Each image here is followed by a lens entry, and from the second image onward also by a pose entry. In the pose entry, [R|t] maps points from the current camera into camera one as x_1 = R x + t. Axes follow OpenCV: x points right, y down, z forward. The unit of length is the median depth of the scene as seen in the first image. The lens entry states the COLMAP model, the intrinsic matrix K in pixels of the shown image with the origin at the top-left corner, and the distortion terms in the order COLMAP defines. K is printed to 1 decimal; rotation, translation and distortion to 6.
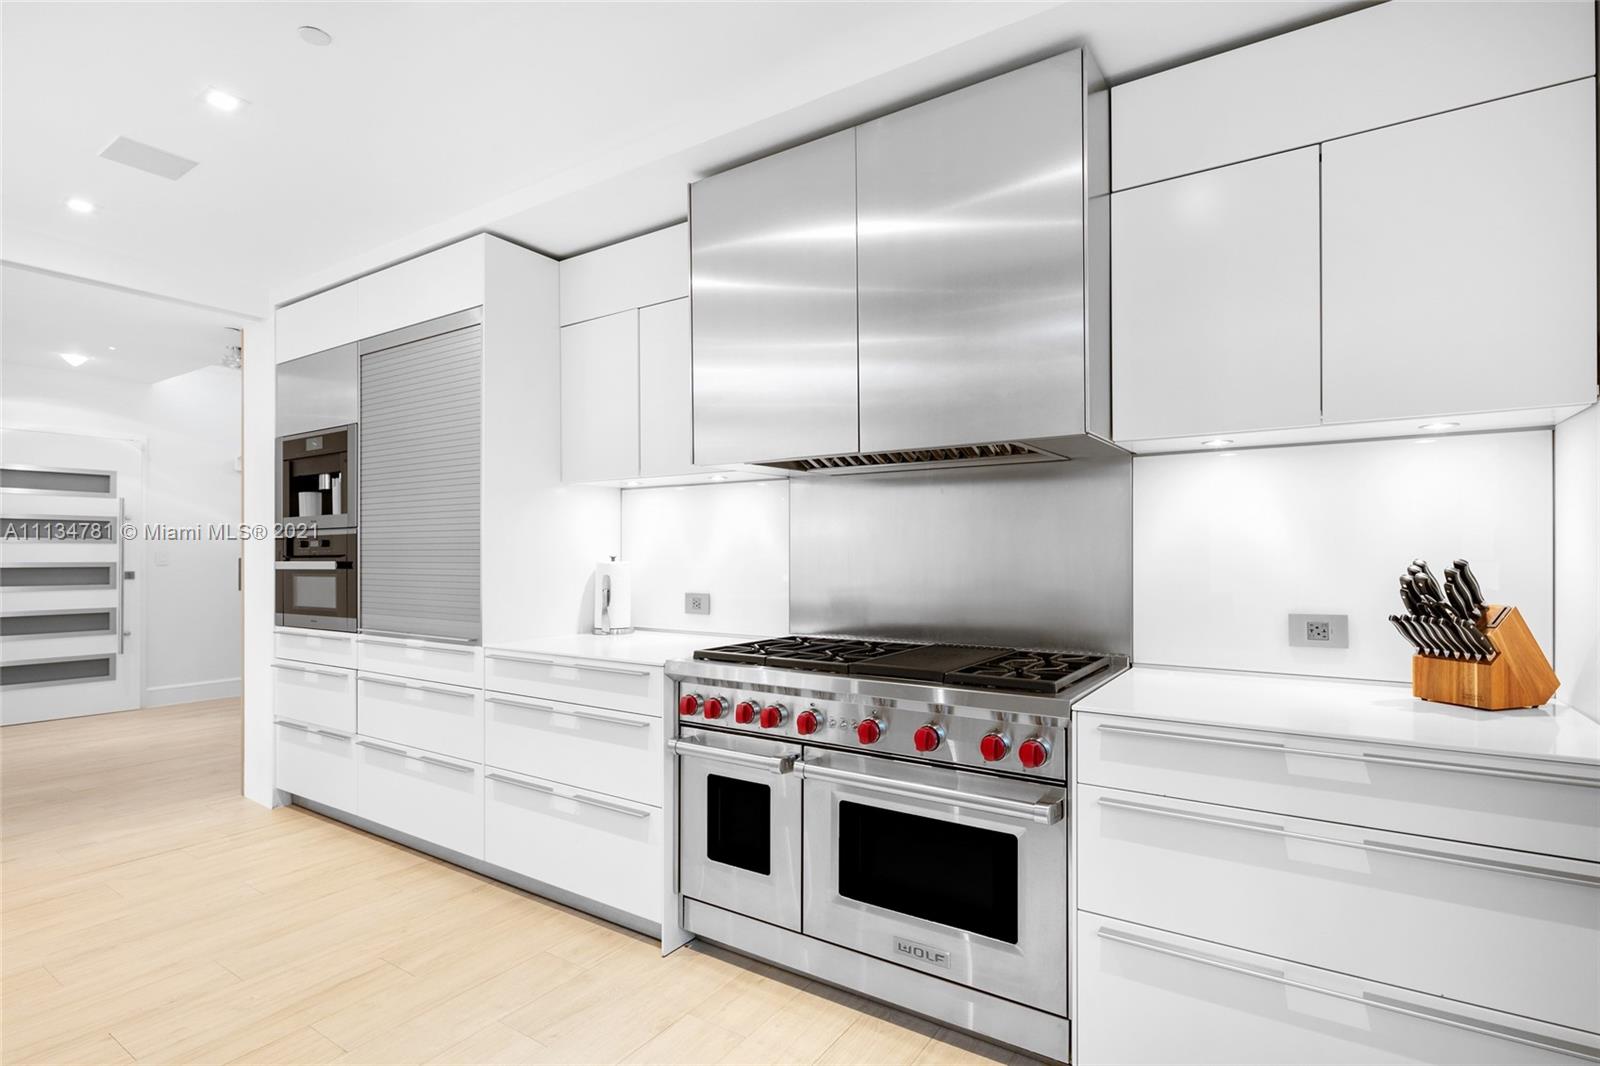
lens RADIAL K [[782.8, 0, 798.6], [0, 782.8, 542.4], [0, 0, 1]] dist [0.002494, -0.003129]
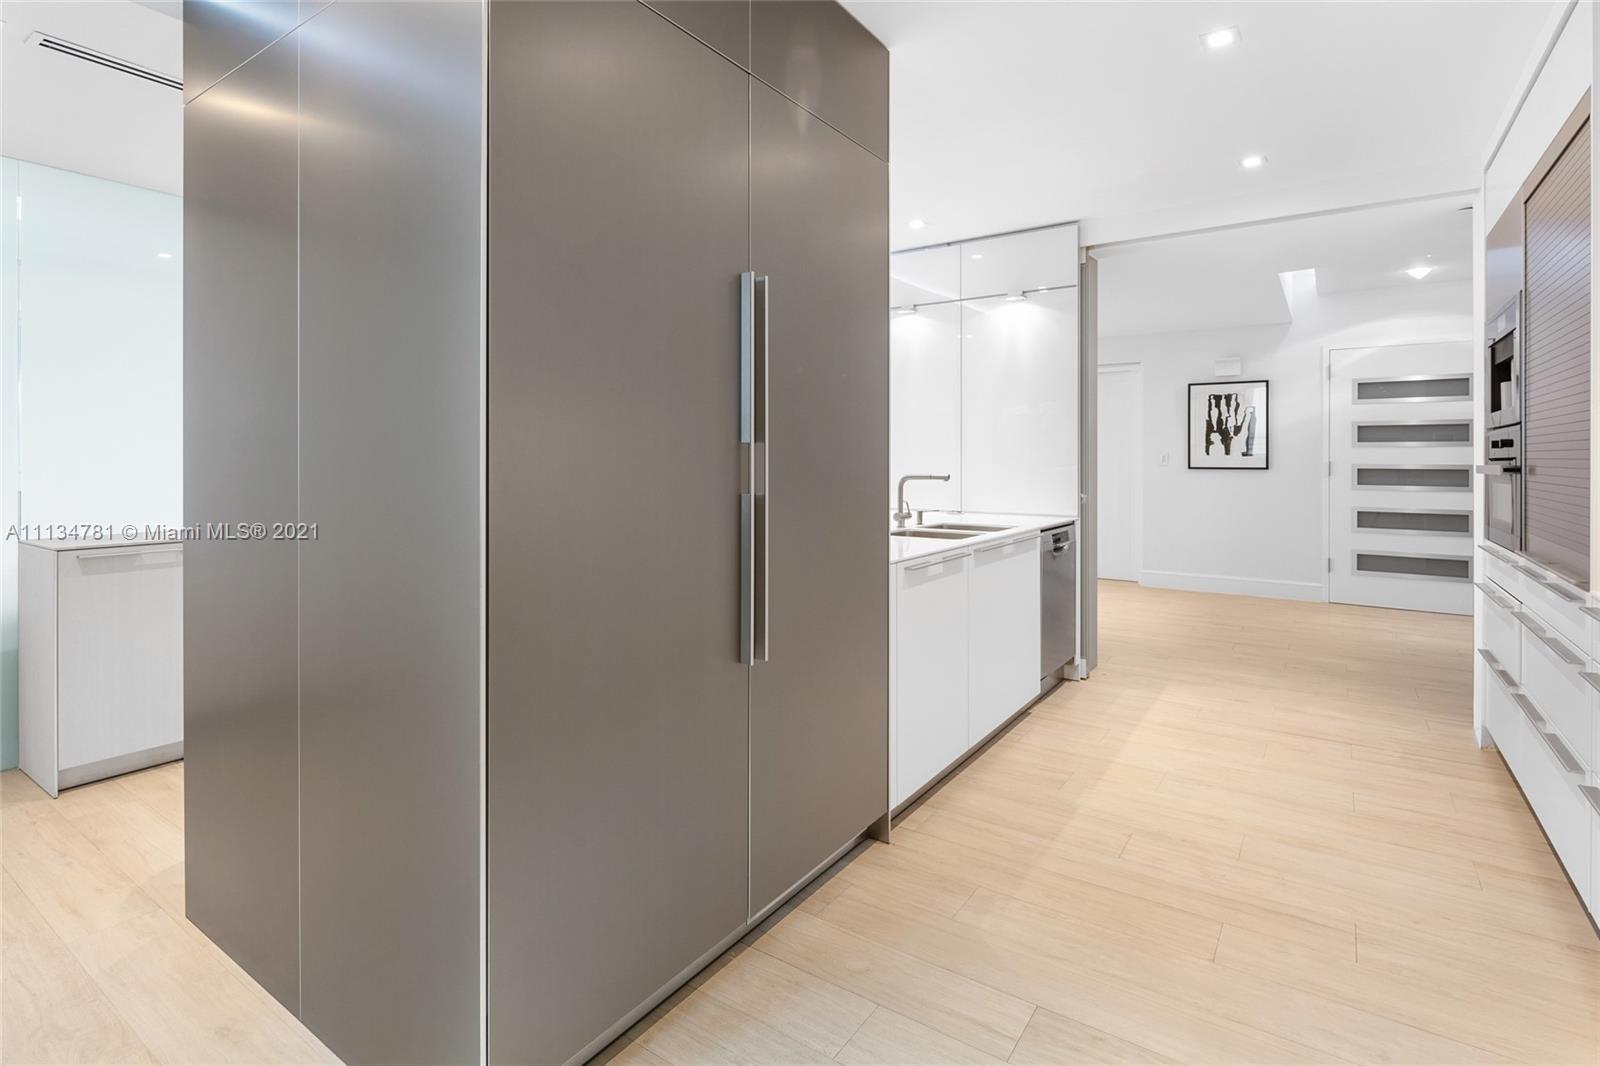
lens RADIAL K [[782.8, 0, 797.5], [0, 782.8, 455.7], [0, 0, 1]] dist [0.002494, -0.003129]
pose [[-0.018872, -0.002206, -0.999819, 0.240687], [0.016071, 0.999868, -0.002510, 0.004050], [0.999693, -0.016115, -0.018835, 0.288830]]
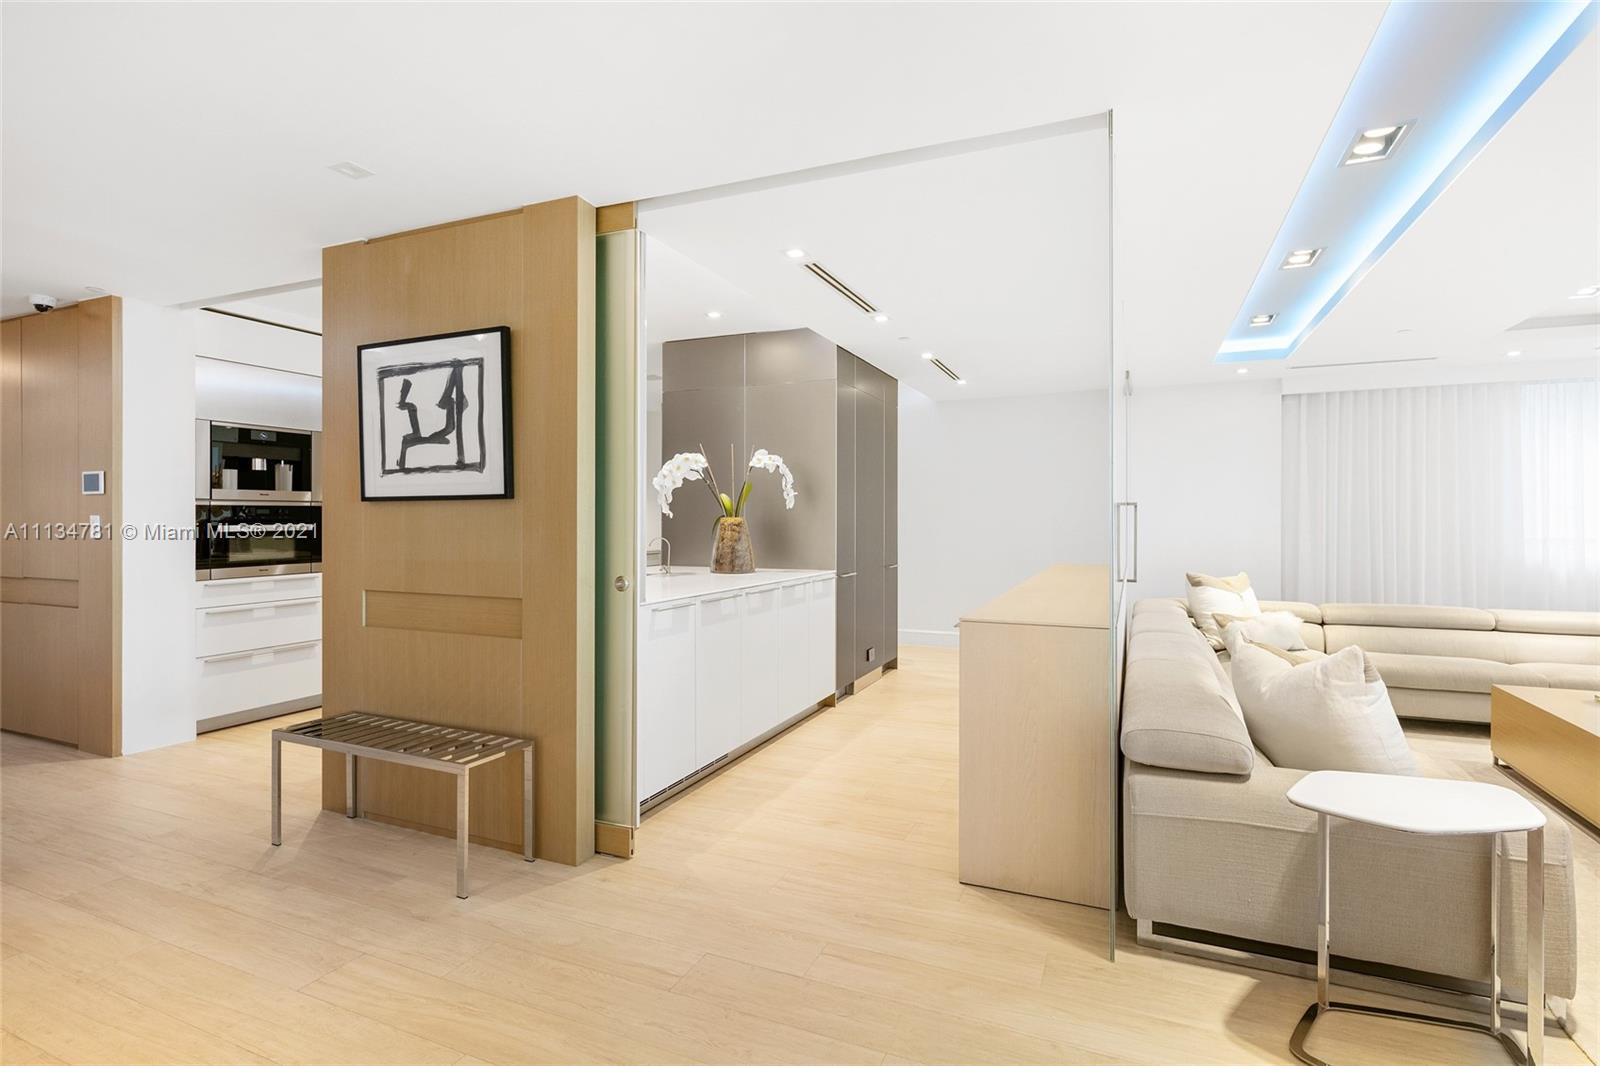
lens RADIAL K [[782.8, 0, 794.9], [0, 782.8, 521.3], [0, 0, 1]] dist [0.002494, -0.003129]
pose [[-0.163357, -0.003675, 0.986560, -2.198760], [-0.015133, 0.999885, 0.001219, 0.002127], [-0.986451, -0.014730, -0.163394, 0.343845]]
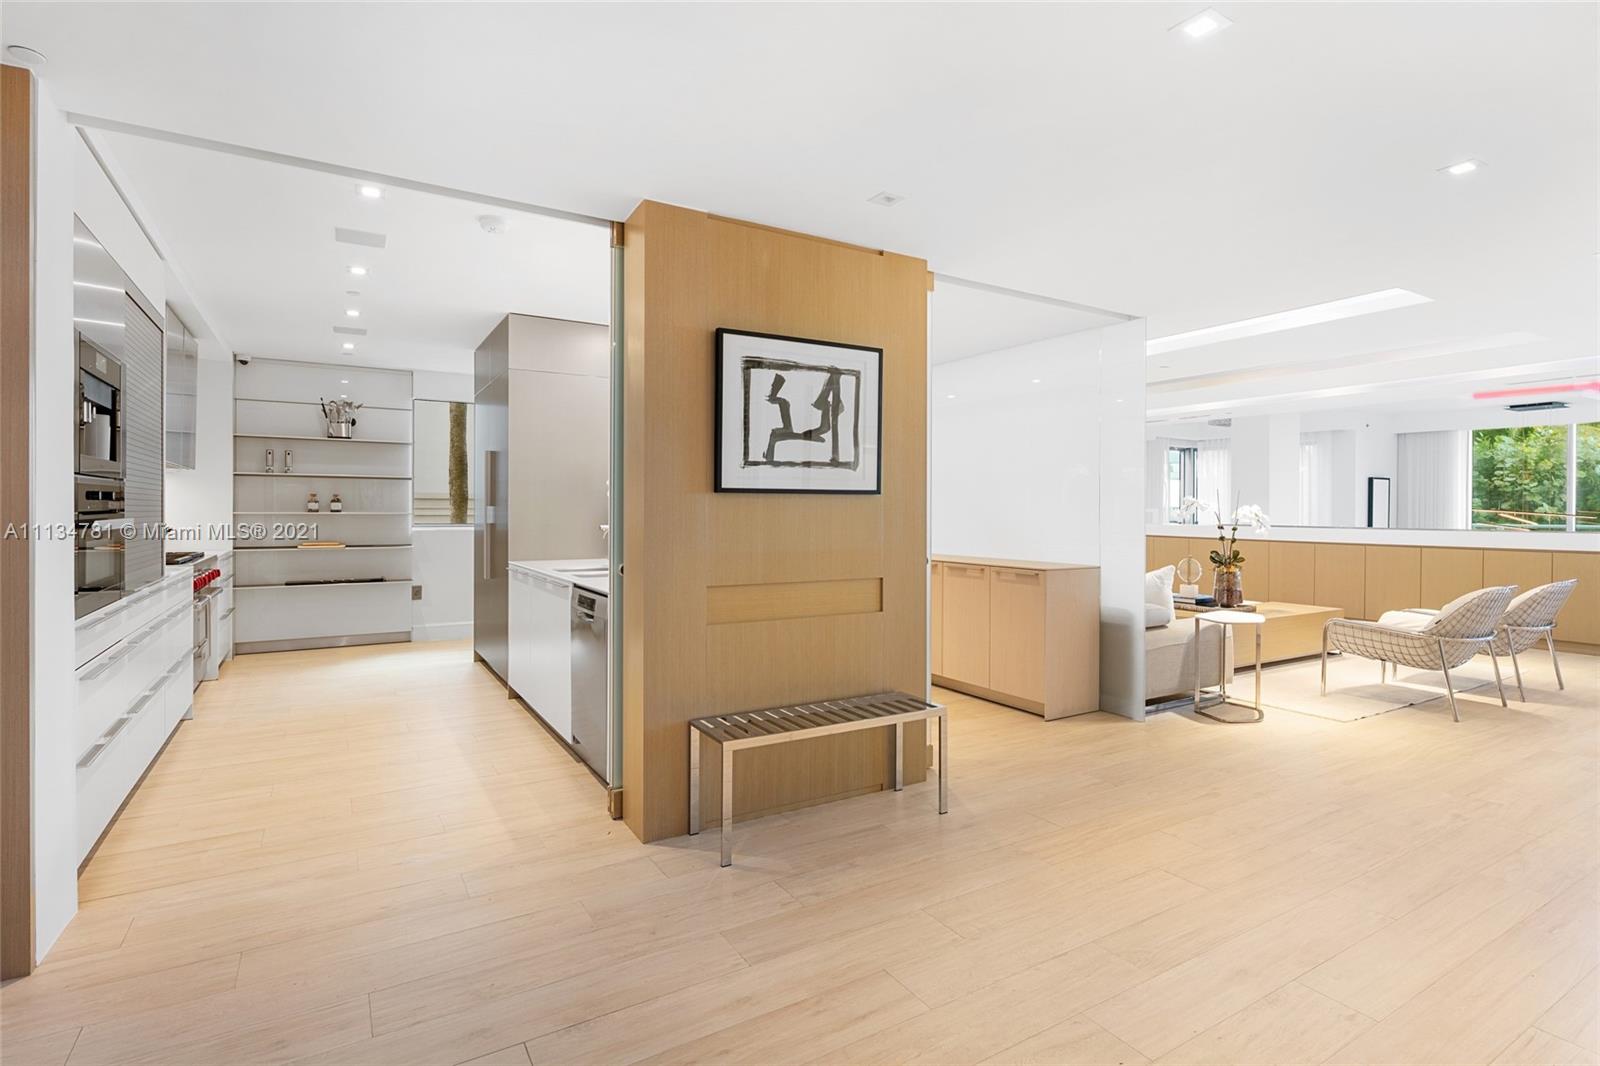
lens RADIAL K [[782.8, 0, 799.7], [0, 782.8, 512.9], [0, 0, 1]] dist [0.002494, -0.003129]
pose [[-0.901042, -0.006594, 0.433682, -1.650609], [-0.011627, 0.999892, -0.008955, 0.017623], [-0.433577, -0.013111, -0.901021, 1.474479]]
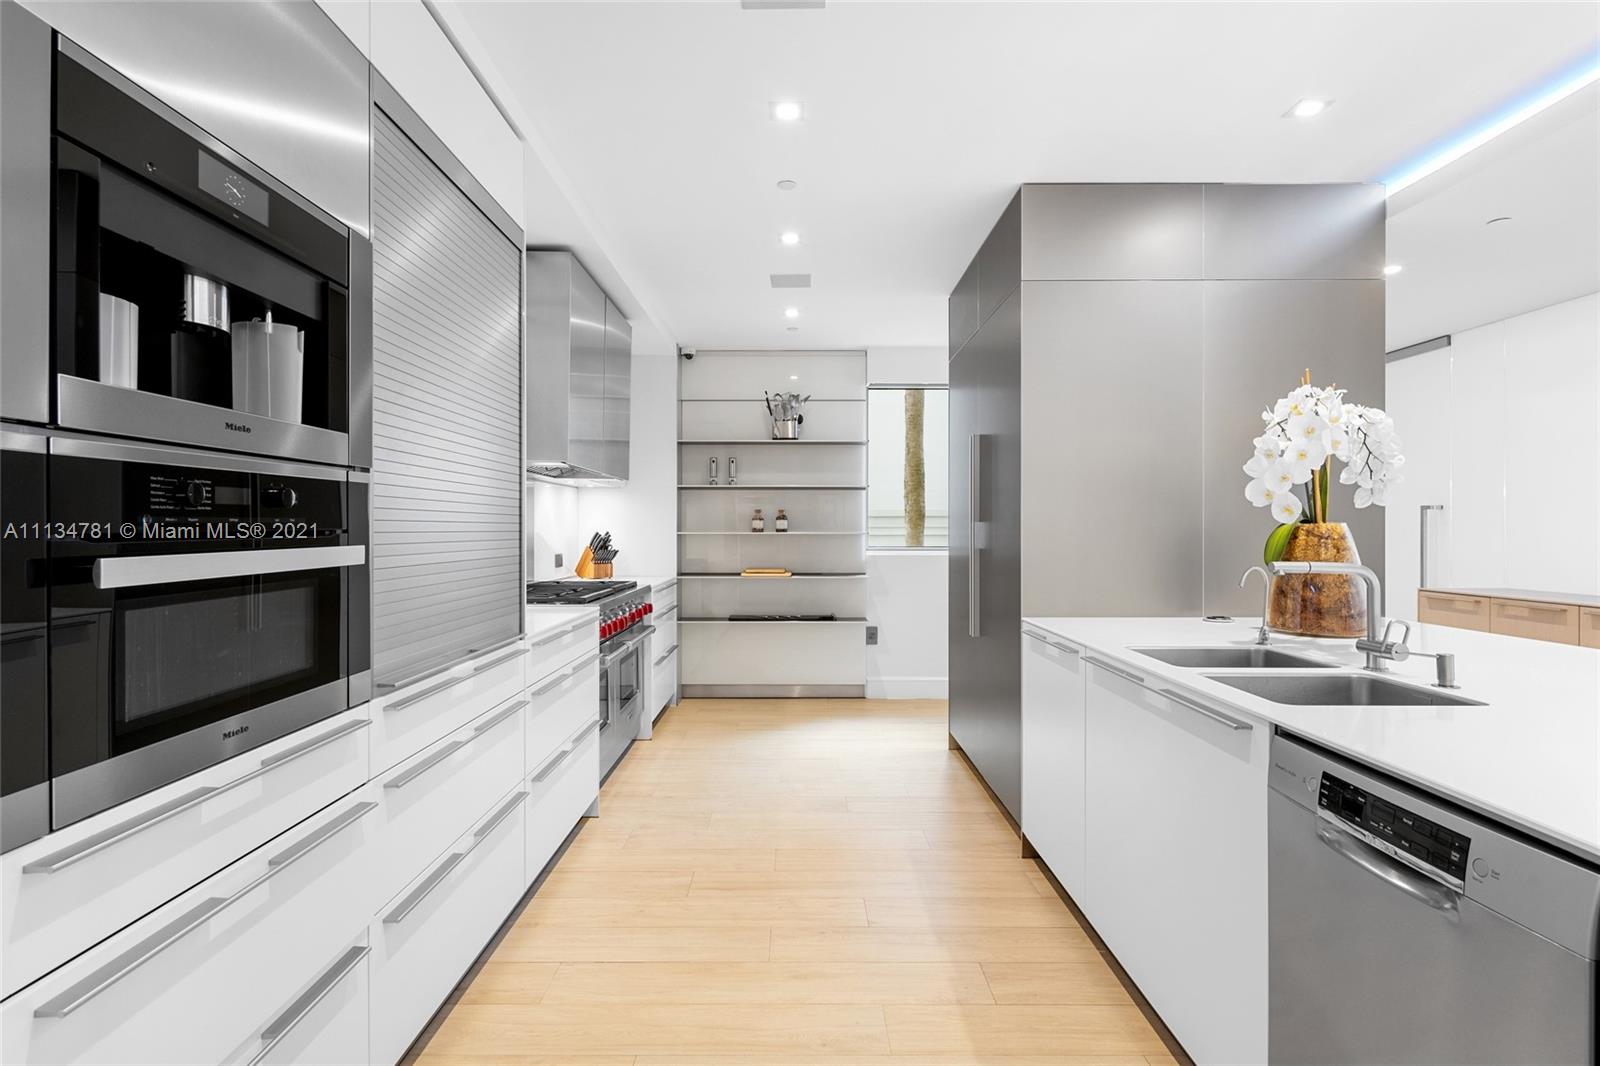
lens RADIAL K [[782.8, 0, 803.4], [0, 782.8, 536.1], [0, 0, 1]] dist [0.002494, -0.003129]
pose [[-0.555020, -0.009922, 0.831778, -1.080565], [-0.013362, 0.999906, 0.003012, 0.014587], [-0.831730, -0.009442, -0.555100, 1.042179]]
